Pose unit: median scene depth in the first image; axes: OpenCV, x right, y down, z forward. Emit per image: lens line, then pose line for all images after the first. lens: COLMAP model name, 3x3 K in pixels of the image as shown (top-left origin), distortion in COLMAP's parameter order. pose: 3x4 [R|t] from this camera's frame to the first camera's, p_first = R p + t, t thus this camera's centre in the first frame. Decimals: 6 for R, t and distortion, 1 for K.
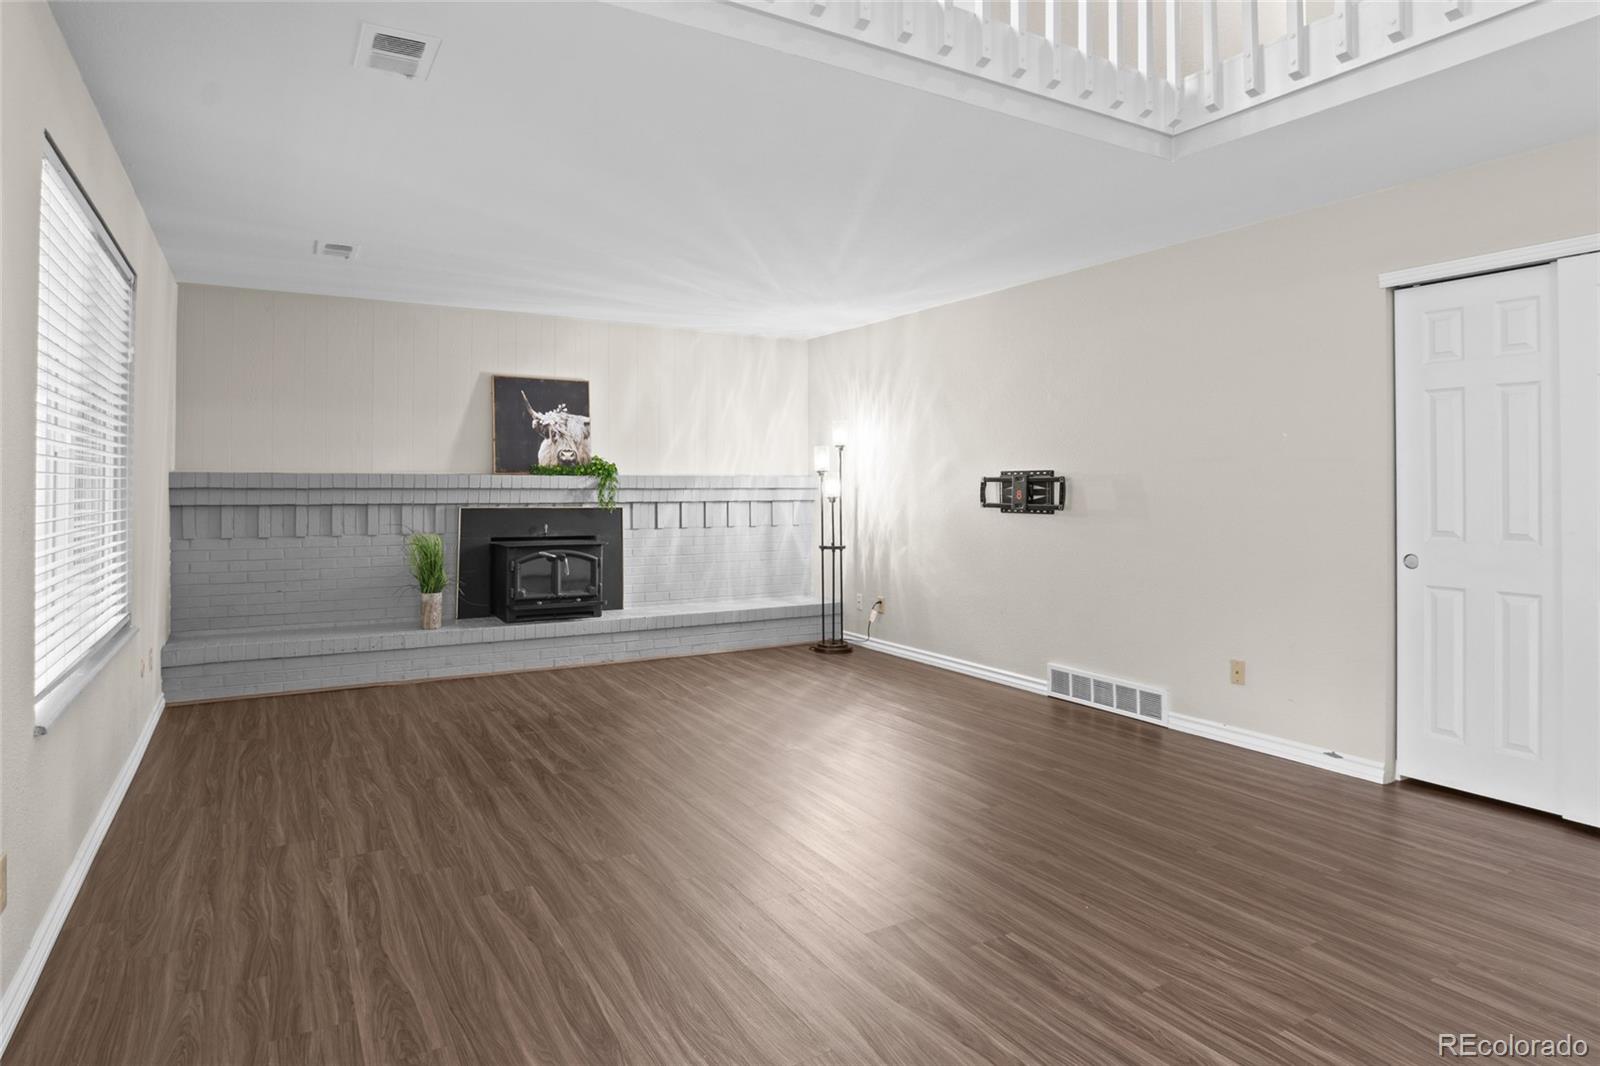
lens RADIAL K [[907.4, 0, 778.8], [0, 907.4, 484.5], [0, 0, 1]] dist [-0.028607, 0.001779]
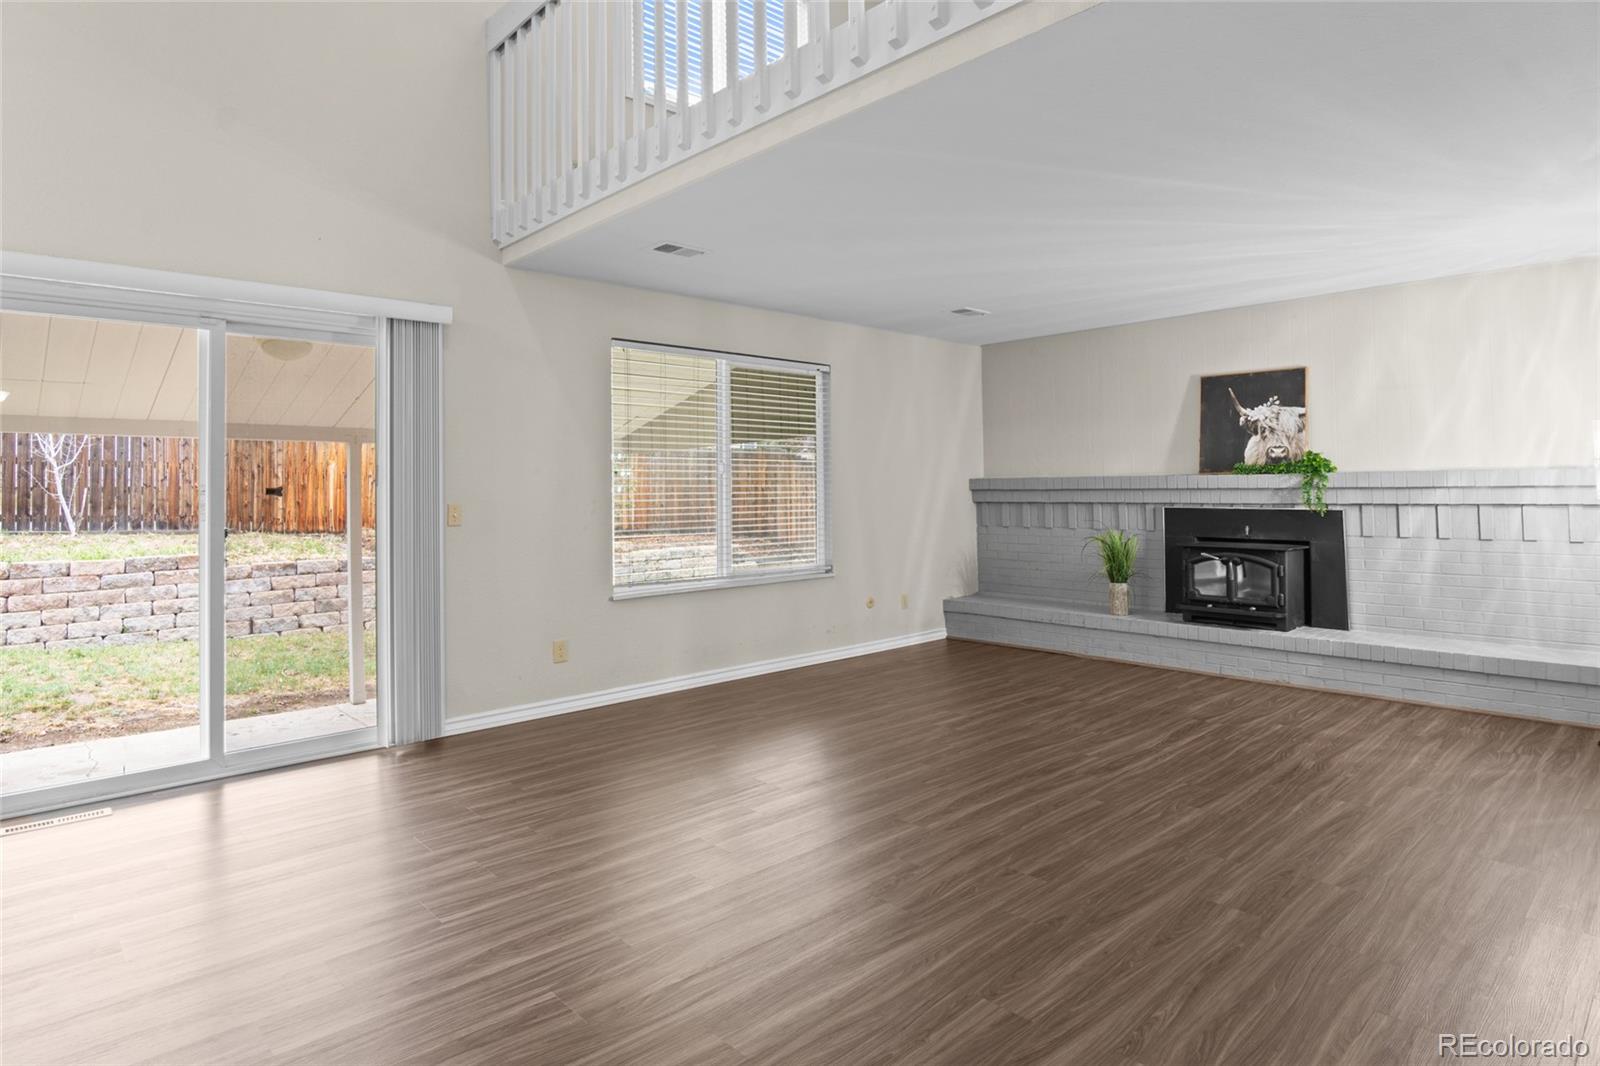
lens RADIAL K [[887.0, 0, 795.8], [0, 887.0, 476.4], [0, 0, 1]] dist [-0.029403, 0.001058]
pose [[0.228178, -0.016087, -0.973487, 0.525652], [0.012418, 0.999830, -0.013612, -0.001349], [0.973540, -0.008983, 0.228339, 0.325388]]
